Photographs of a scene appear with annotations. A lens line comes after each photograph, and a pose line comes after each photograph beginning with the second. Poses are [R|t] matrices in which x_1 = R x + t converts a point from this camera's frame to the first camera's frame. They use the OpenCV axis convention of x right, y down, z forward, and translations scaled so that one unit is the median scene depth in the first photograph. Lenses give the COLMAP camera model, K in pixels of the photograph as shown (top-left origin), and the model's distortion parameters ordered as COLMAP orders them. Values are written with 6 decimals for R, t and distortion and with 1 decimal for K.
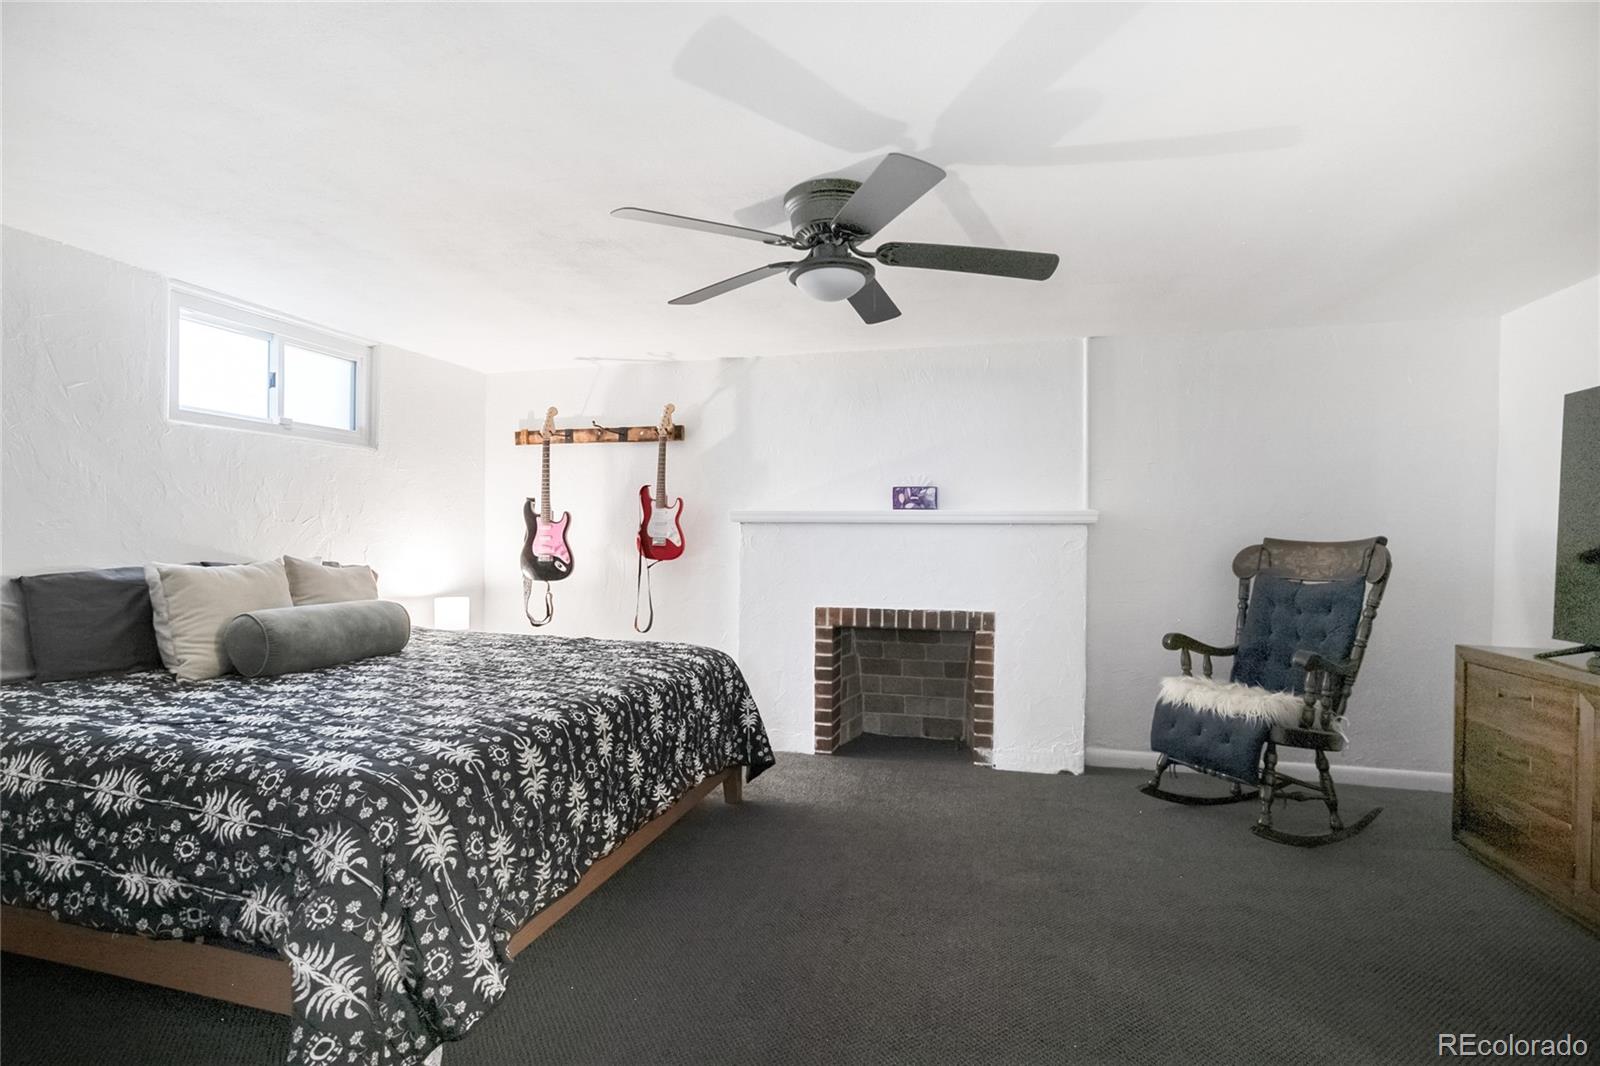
lens RADIAL K [[767.9, 0, 793.8], [0, 767.9, 534.8], [0, 0, 1]] dist [-0.070630, 0.040594]
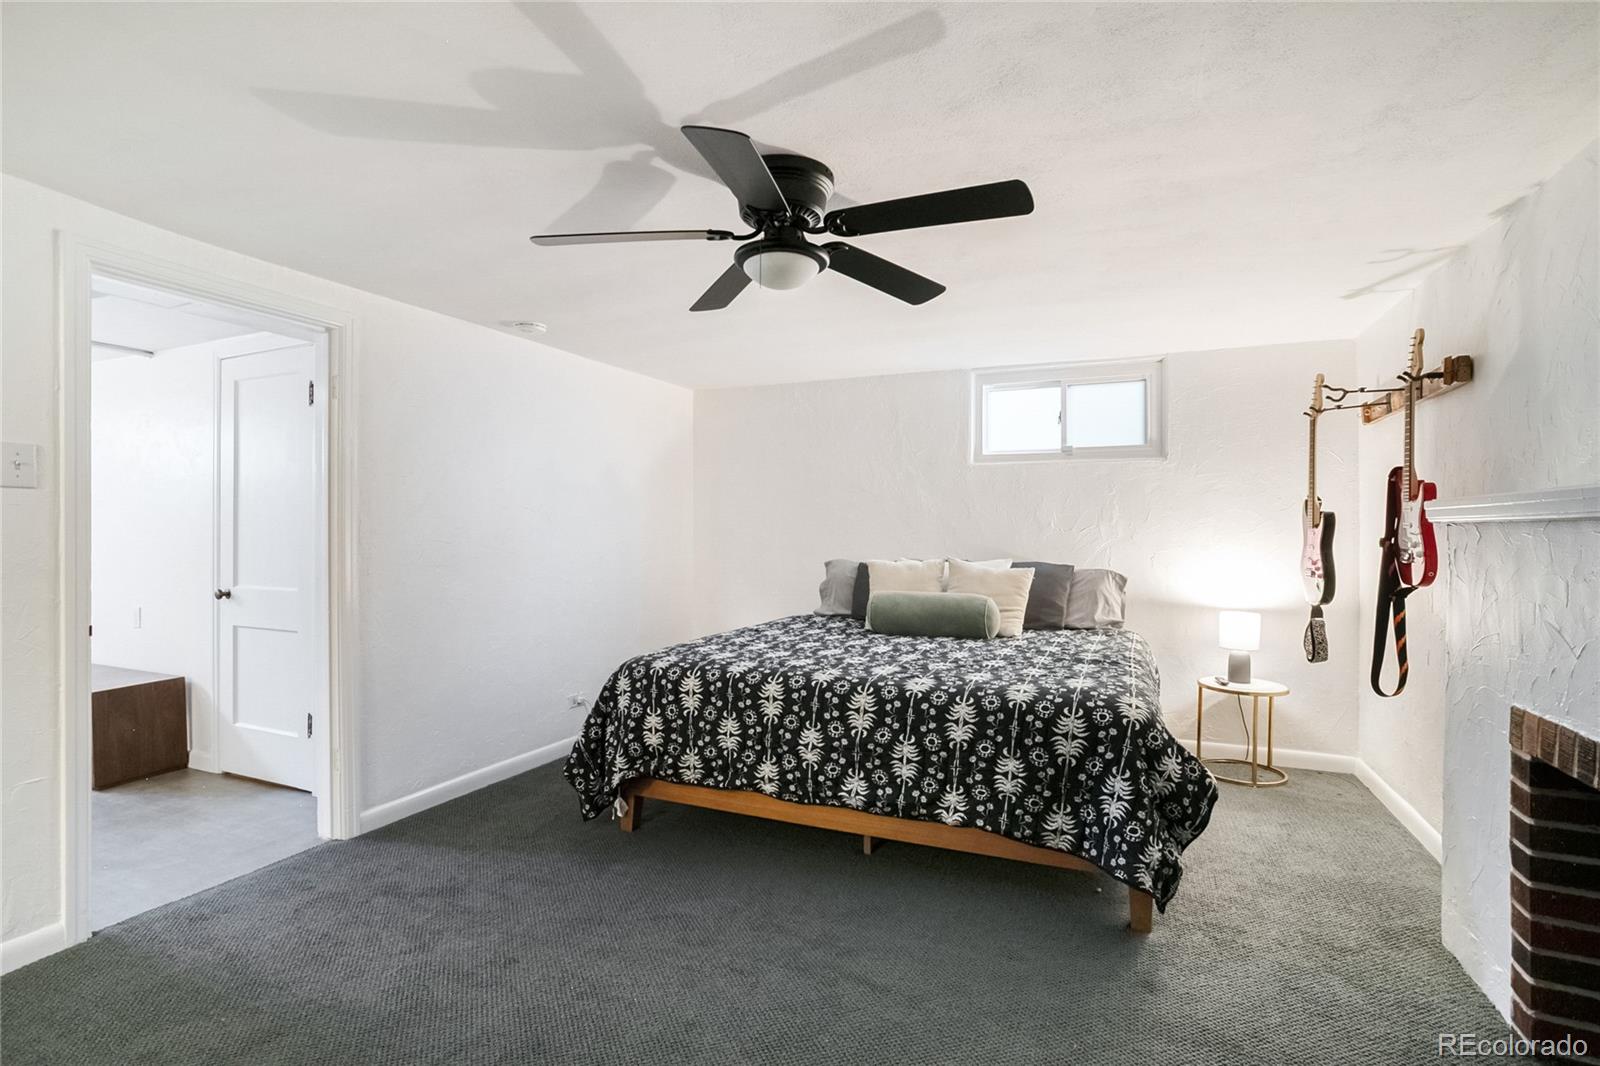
lens RADIAL K [[767.9, 0, 793.8], [0, 767.9, 534.8], [0, 0, 1]] dist [-0.070630, 0.040594]
pose [[-0.148091, -0.003646, -0.988967, 0.563785], [-0.003279, 0.999990, -0.003195, -0.005085], [0.988968, 0.002770, -0.148102, 0.681941]]
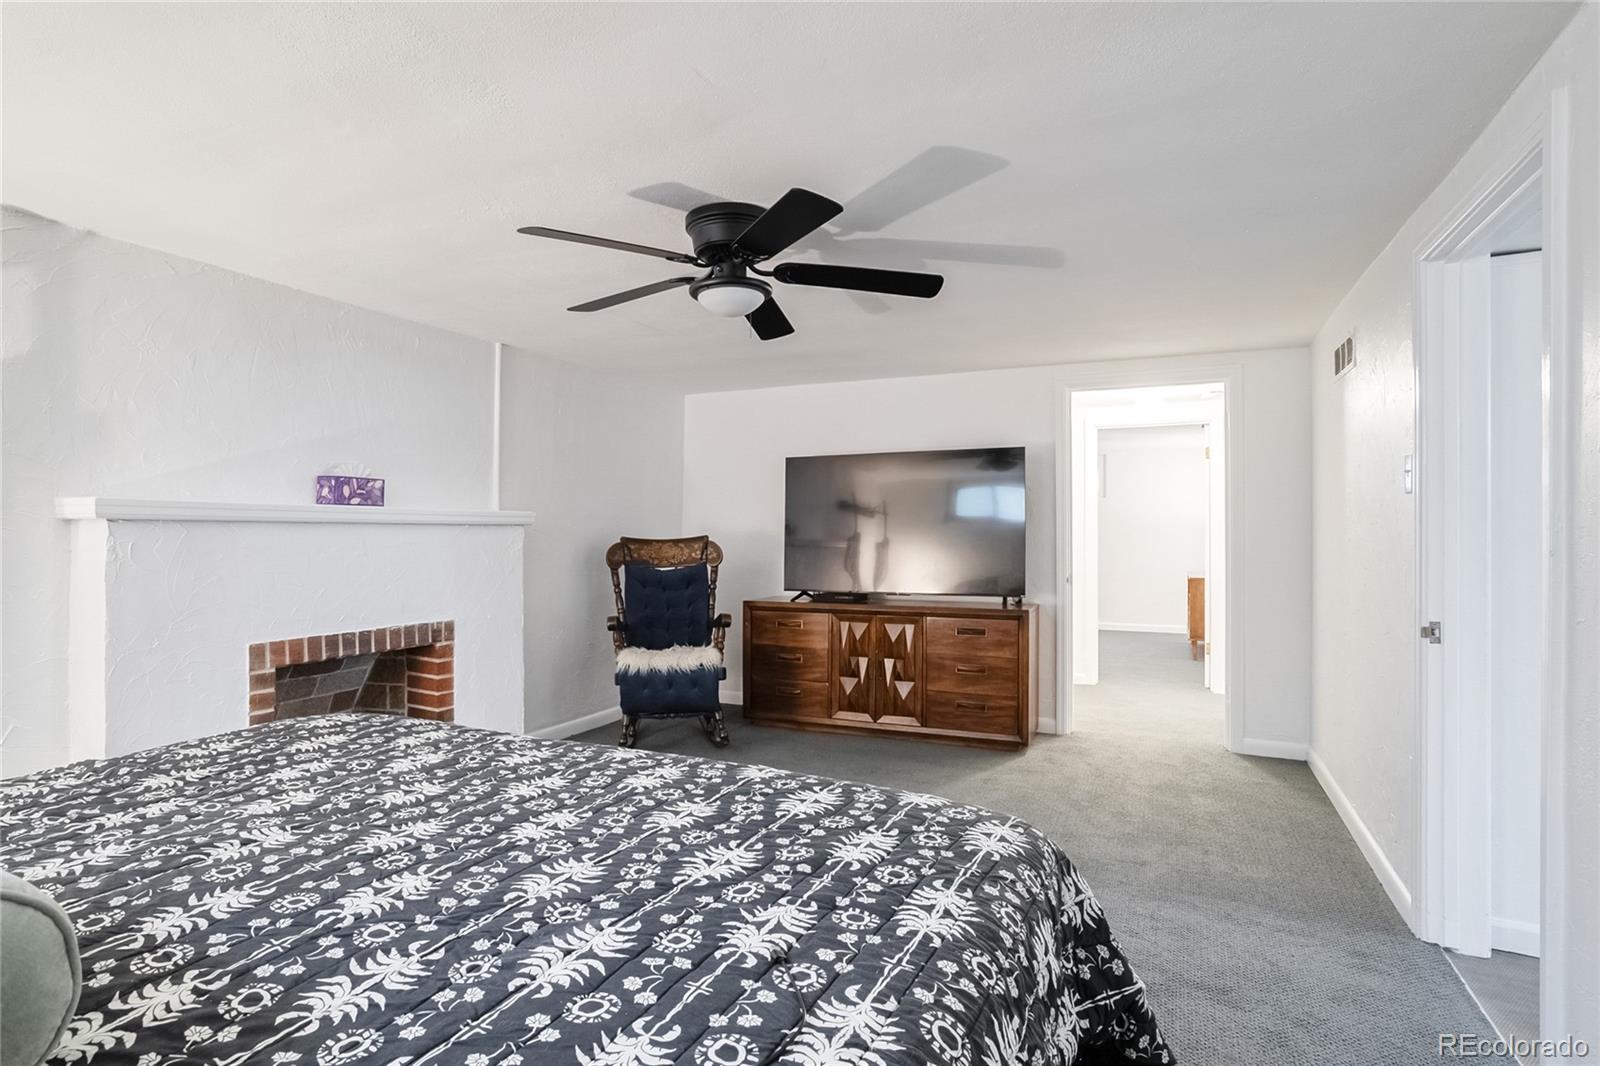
lens RADIAL K [[788.4, 0, 800.0], [0, 788.4, 533.0], [0, 0, 1]] dist [-0.085575, 0.044613]
pose [[0.164480, -0.005752, 0.986364, -0.593061], [0.002473, 0.999982, 0.005419, -0.008019], [-0.986377, 0.001548, 0.164492, 0.430415]]
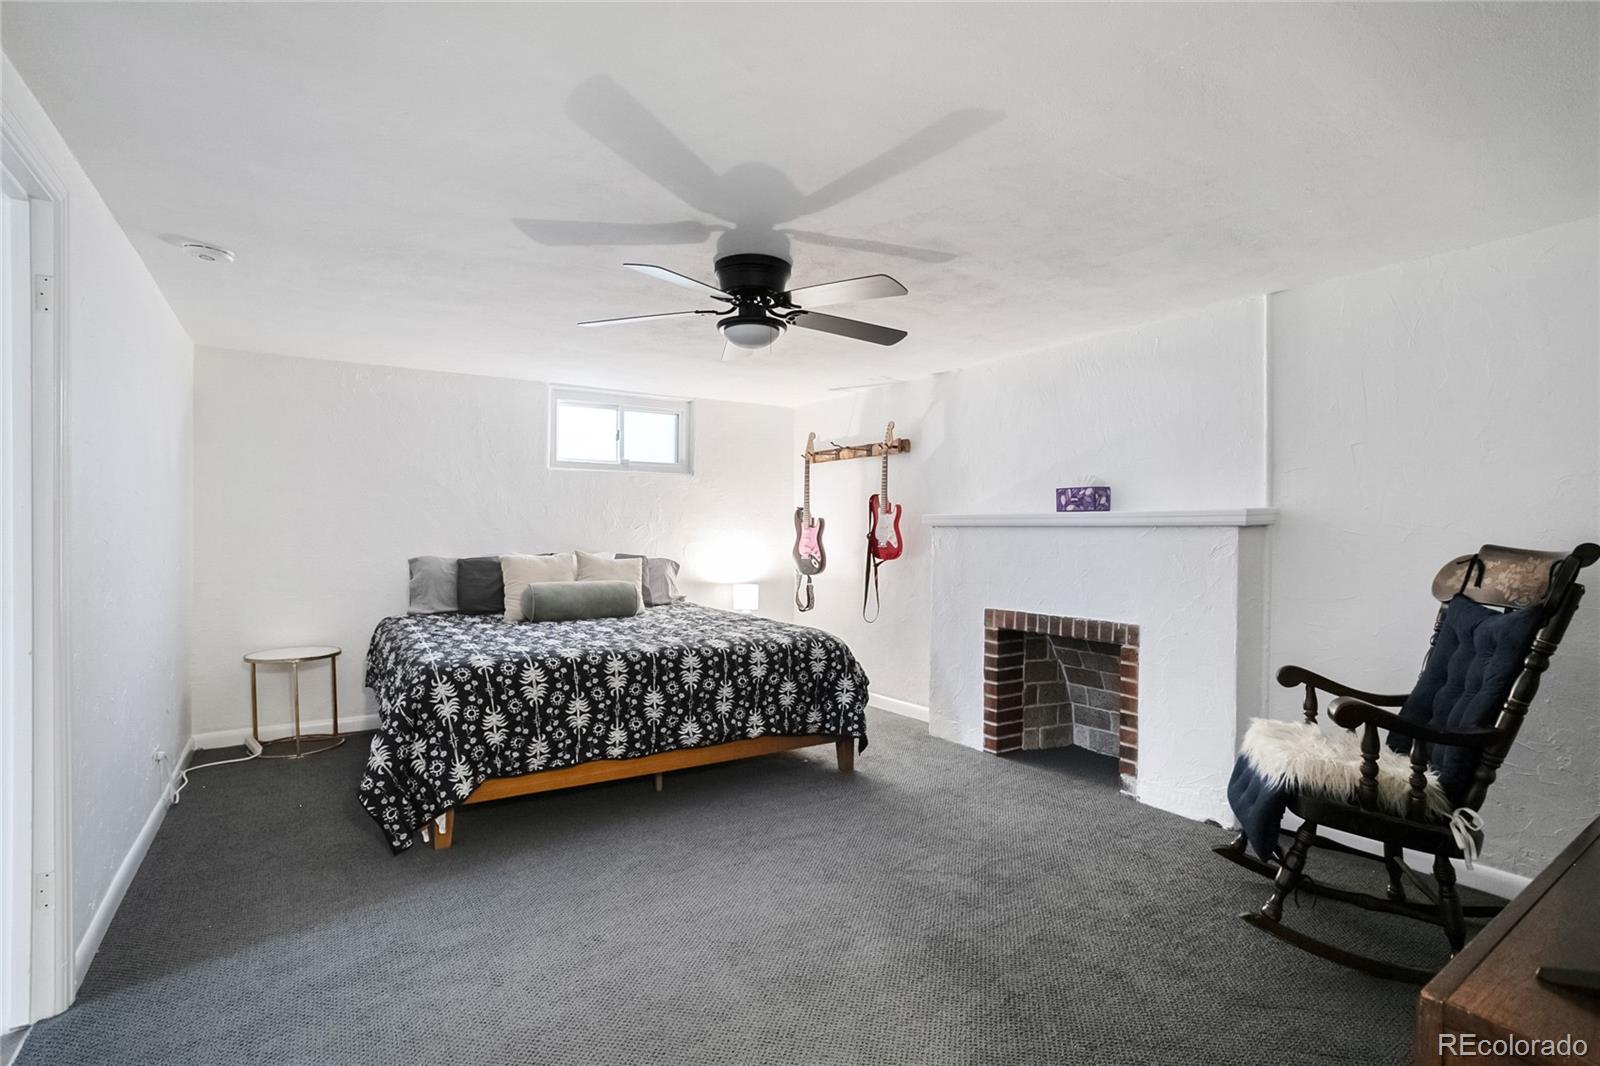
lens RADIAL K [[767.9, 0, 793.8], [0, 767.9, 534.8], [0, 0, 1]] dist [-0.070630, 0.040594]
pose [[0.748214, 0.000204, -0.663457, 0.546685], [-0.001303, 0.999998, -0.001161, -0.002780], [0.663456, 0.001733, 0.748214, 0.069327]]
